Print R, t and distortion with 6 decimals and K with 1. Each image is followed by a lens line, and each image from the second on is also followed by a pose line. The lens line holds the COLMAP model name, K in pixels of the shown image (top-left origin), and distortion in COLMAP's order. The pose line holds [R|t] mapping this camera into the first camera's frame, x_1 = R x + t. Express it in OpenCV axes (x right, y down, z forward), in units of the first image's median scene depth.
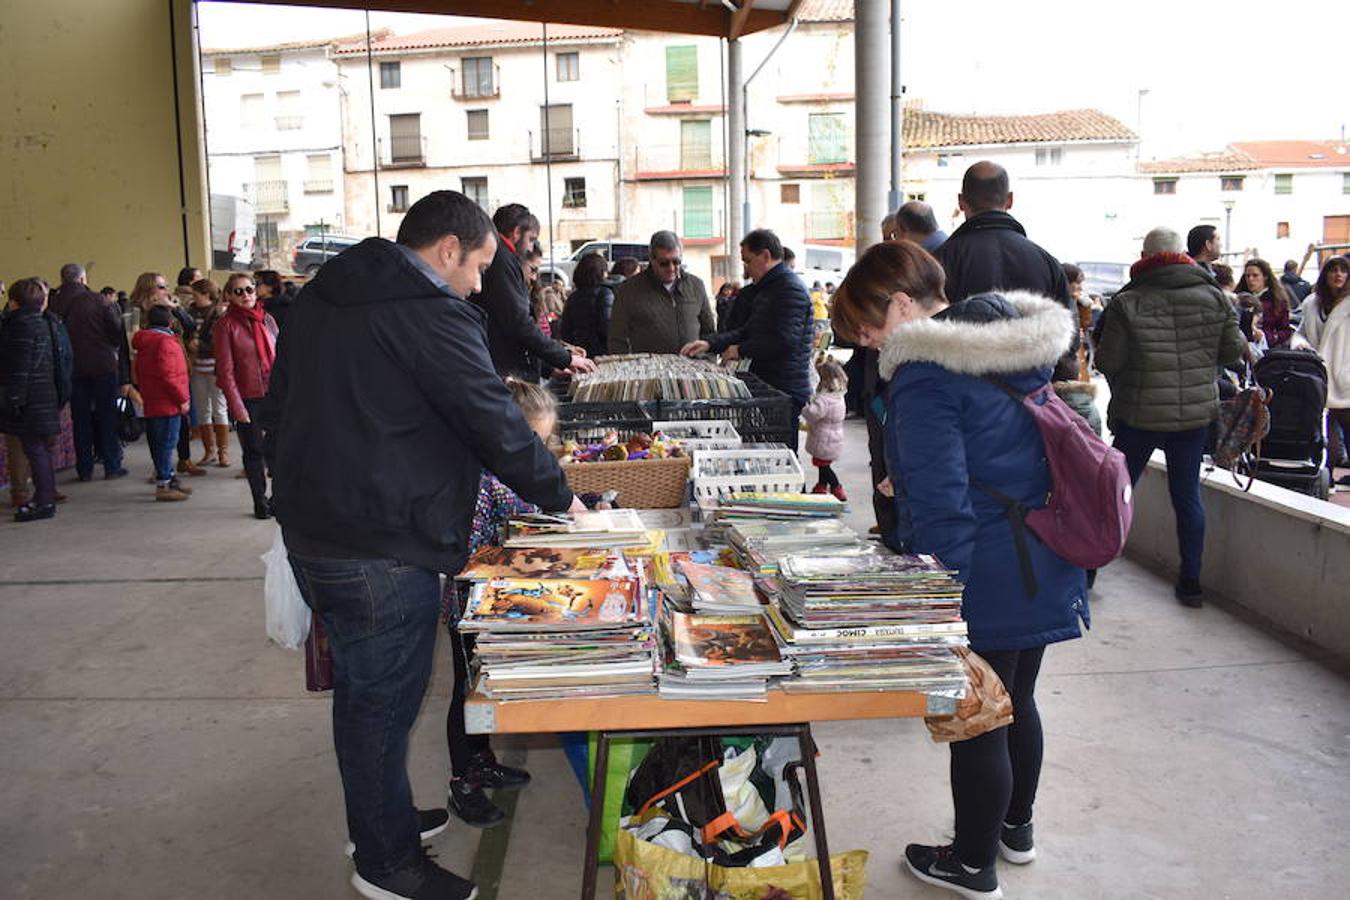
lens RADIAL K [[1050.1, 0, 680.6], [0, 1050.1, 447.6], [0, 0, 1]] dist [-0.092434, 0.015878]
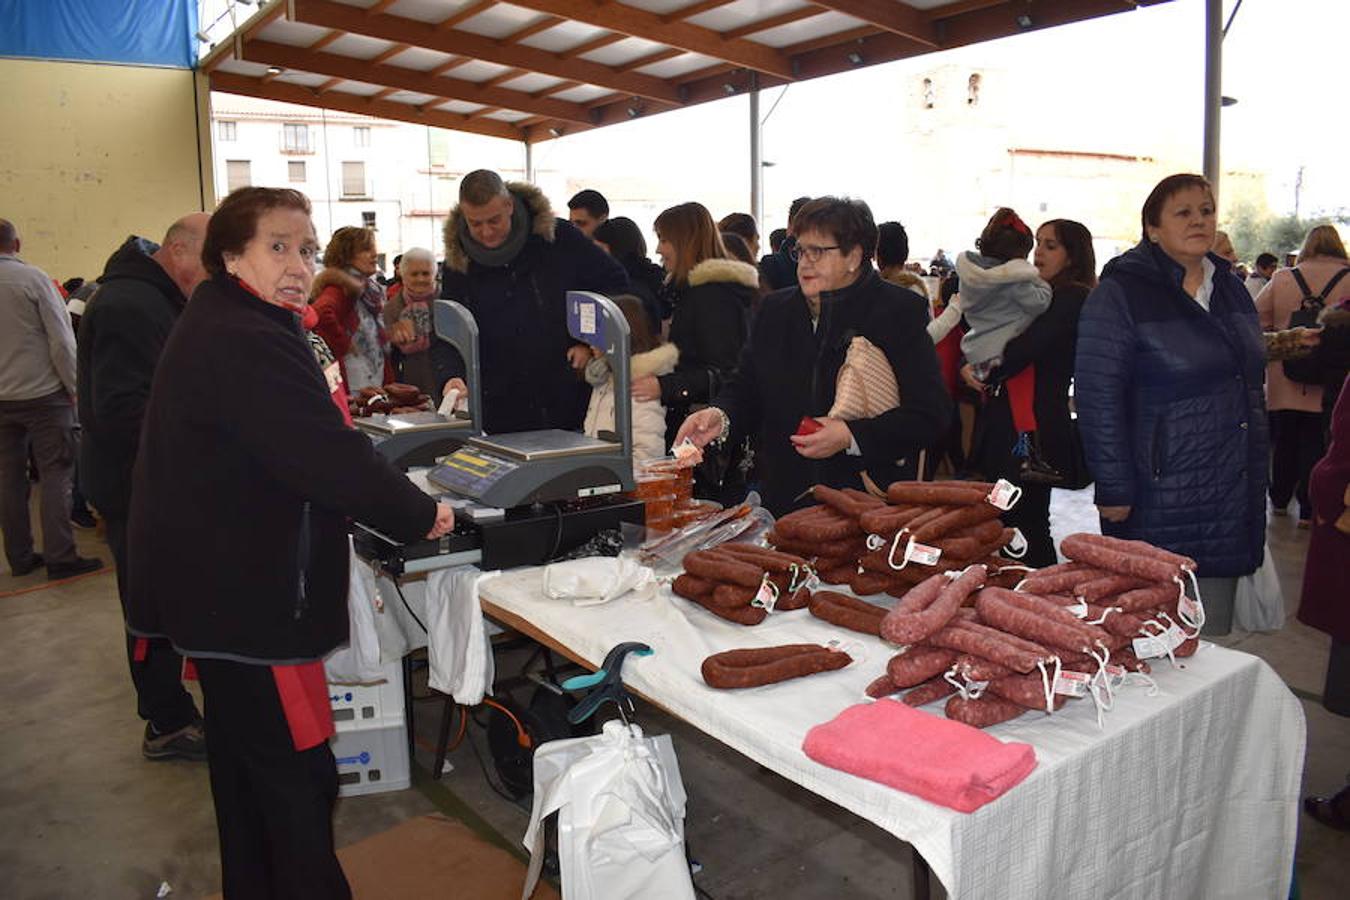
lens RADIAL K [[1050.1, 0, 674.2], [0, 1050.1, 443.2], [0, 0, 1]] dist [-0.092434, 0.015878]
pose [[0.827381, -0.080993, 0.555770, -0.592232], [0.085771, 0.996161, 0.017484, 0.082936], [-0.555053, 0.033203, 0.831152, -0.464948]]
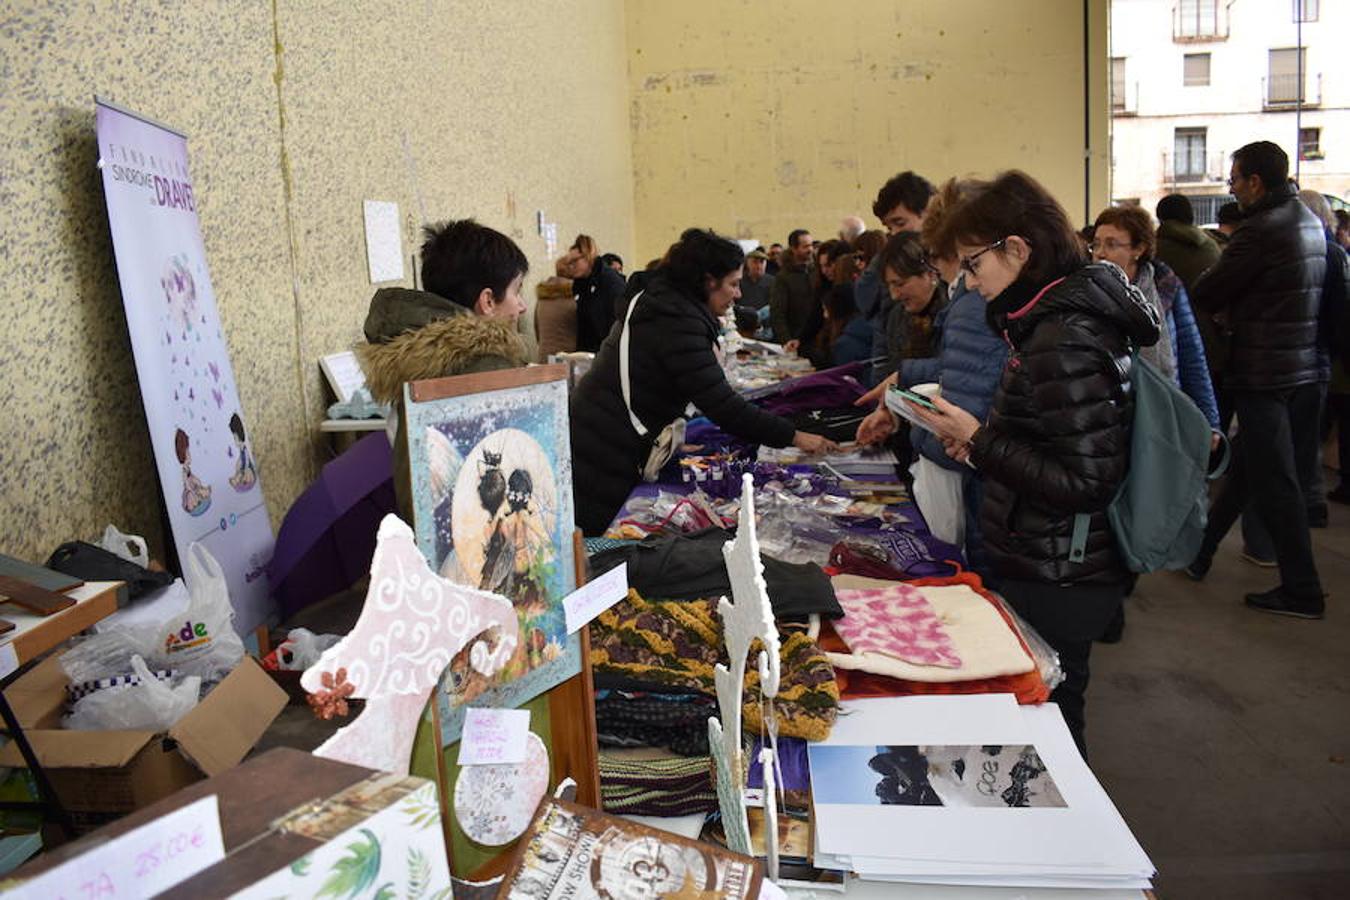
lens RADIAL K [[1050.1, 0, 675.0], [0, 1050.1, 451.1], [0, 0, 1]] dist [-0.092434, 0.015878]
pose [[0.995869, -0.004819, -0.090677, -0.581152], [0.006811, 0.999742, 0.021670, 0.003250], [0.090549, -0.022198, 0.995645, 0.059790]]
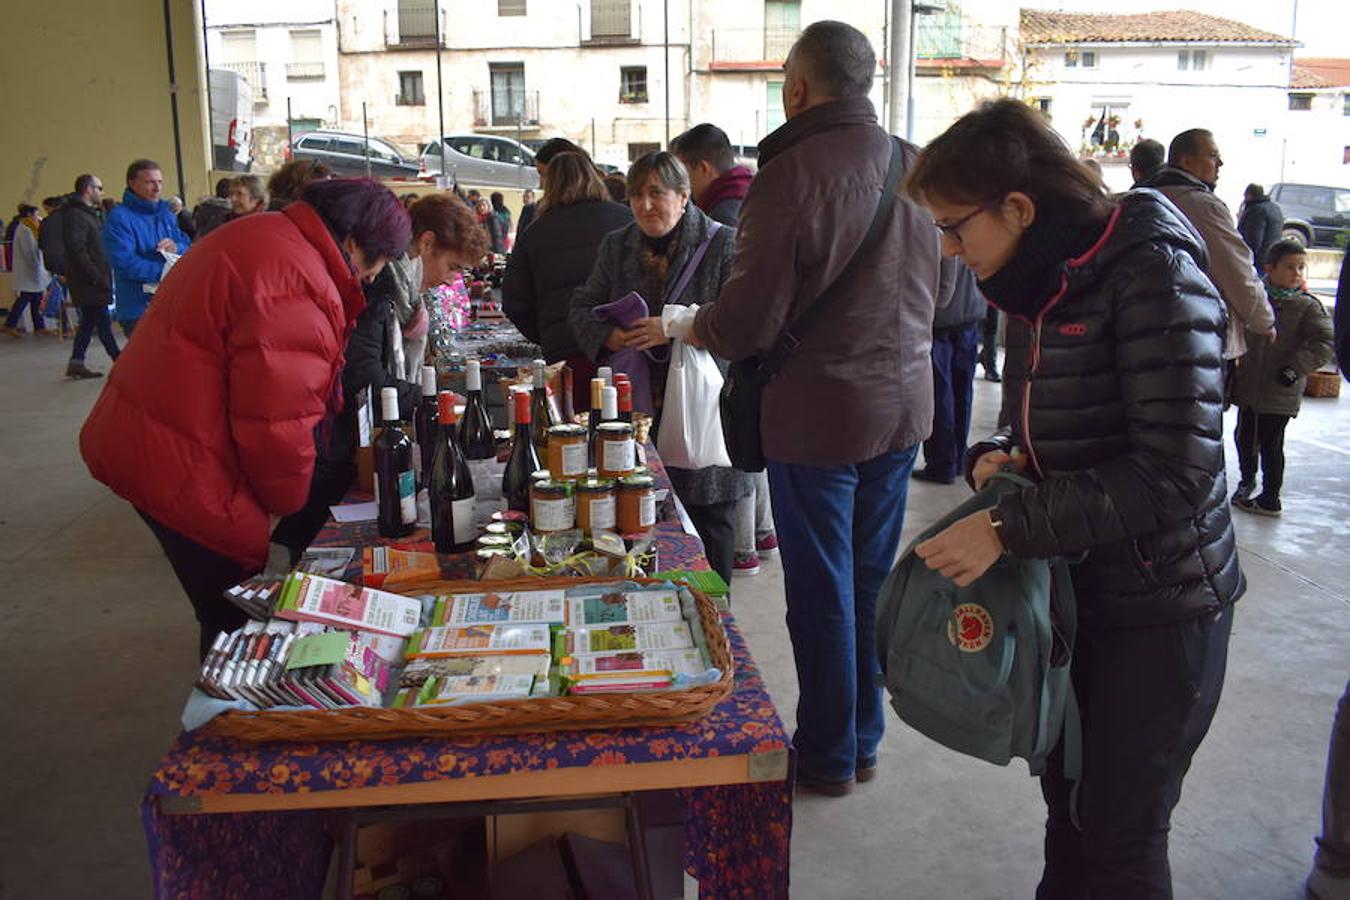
lens RADIAL K [[1050.1, 0, 672.0], [0, 1050.1, 449.3], [0, 0, 1]] dist [-0.092434, 0.015878]
pose [[0.995051, -0.009199, 0.098939, -0.155137], [0.001581, 0.997045, 0.076799, -0.021769], [-0.099353, -0.076263, 0.992126, 0.167417]]
